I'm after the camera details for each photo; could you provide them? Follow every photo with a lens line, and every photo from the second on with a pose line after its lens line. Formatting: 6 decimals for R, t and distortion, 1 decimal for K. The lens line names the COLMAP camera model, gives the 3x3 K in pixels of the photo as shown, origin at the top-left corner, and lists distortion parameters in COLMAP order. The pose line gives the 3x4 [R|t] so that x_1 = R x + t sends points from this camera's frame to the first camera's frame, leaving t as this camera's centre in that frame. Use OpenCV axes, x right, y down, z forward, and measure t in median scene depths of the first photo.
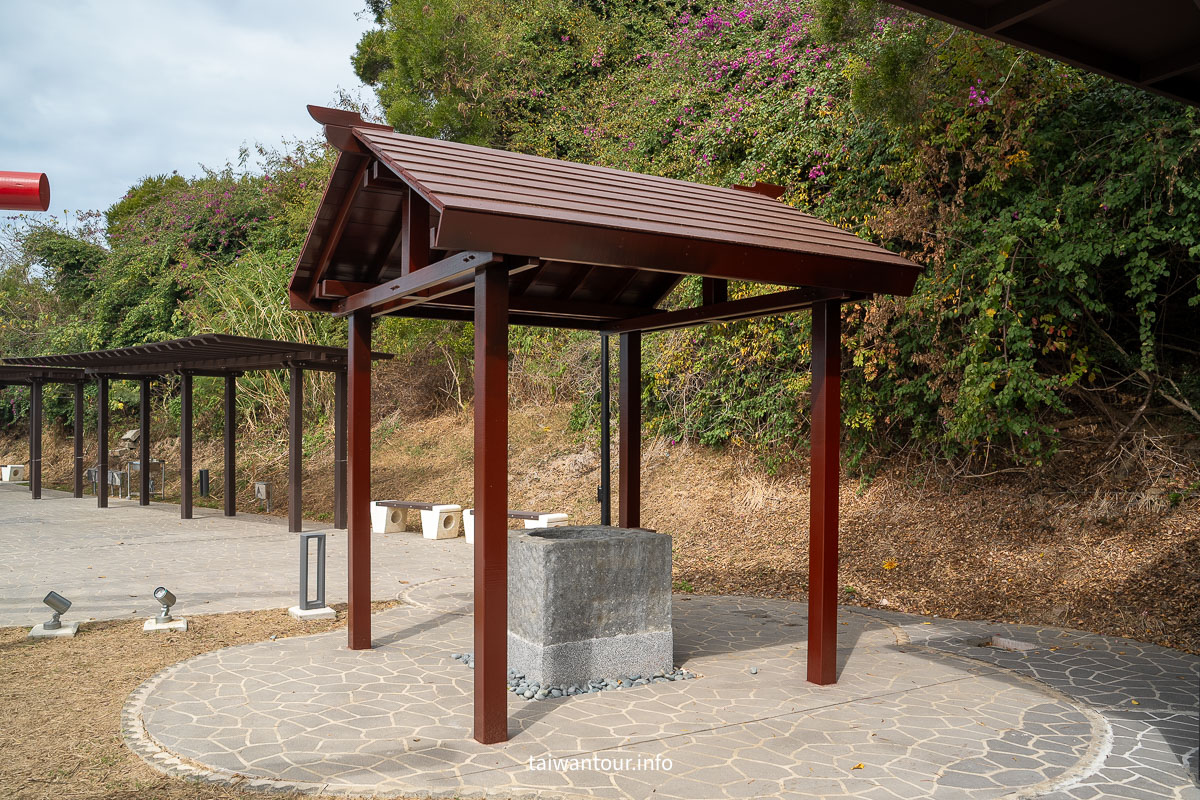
lens RADIAL K [[987.8, 0, 576.7], [0, 987.8, 436.9], [0, 0, 1]] dist [-0.083092, 0.016669]
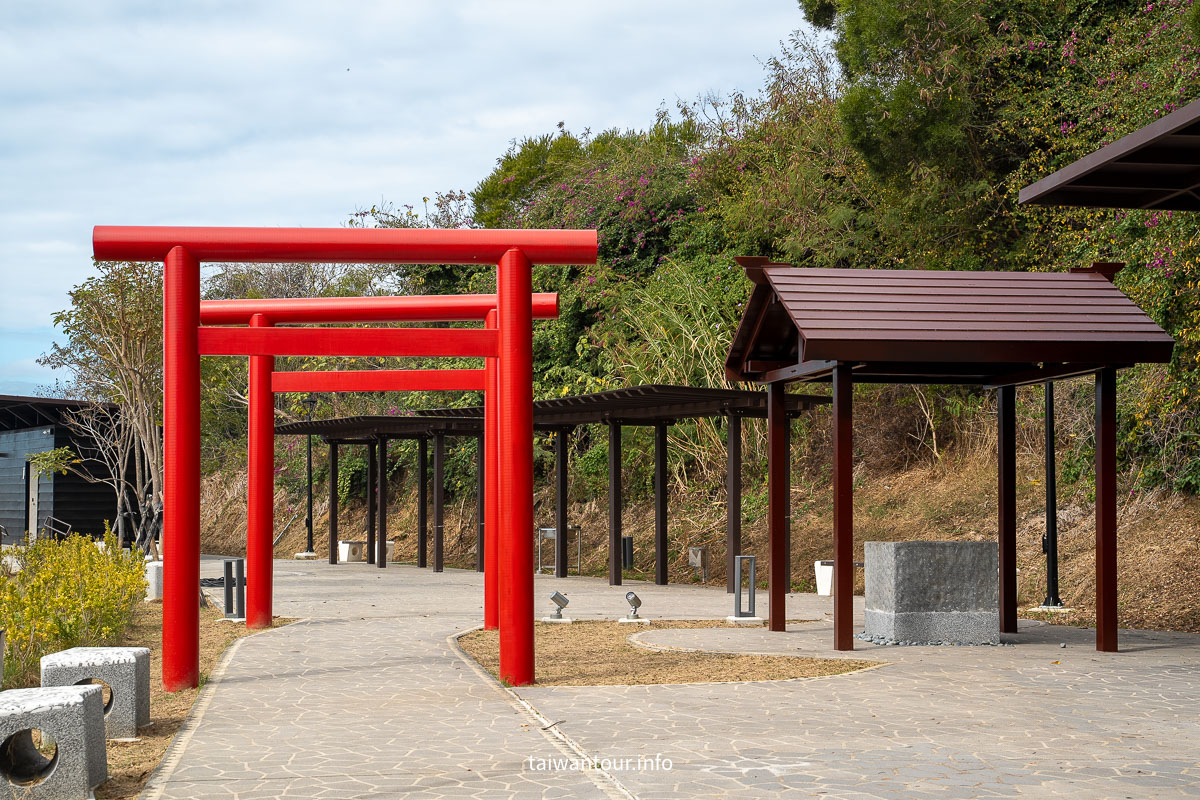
lens RADIAL K [[1907.2, 0, 599.3], [0, 1907.2, 401.7], [0, 0, 1]] dist [0.031092, 0.000000]
pose [[0.938285, -0.025087, -0.344951, 0.166947], [0.002710, 0.997869, -0.065200, 0.025835], [0.345851, 0.060241, 0.936353, -0.563995]]
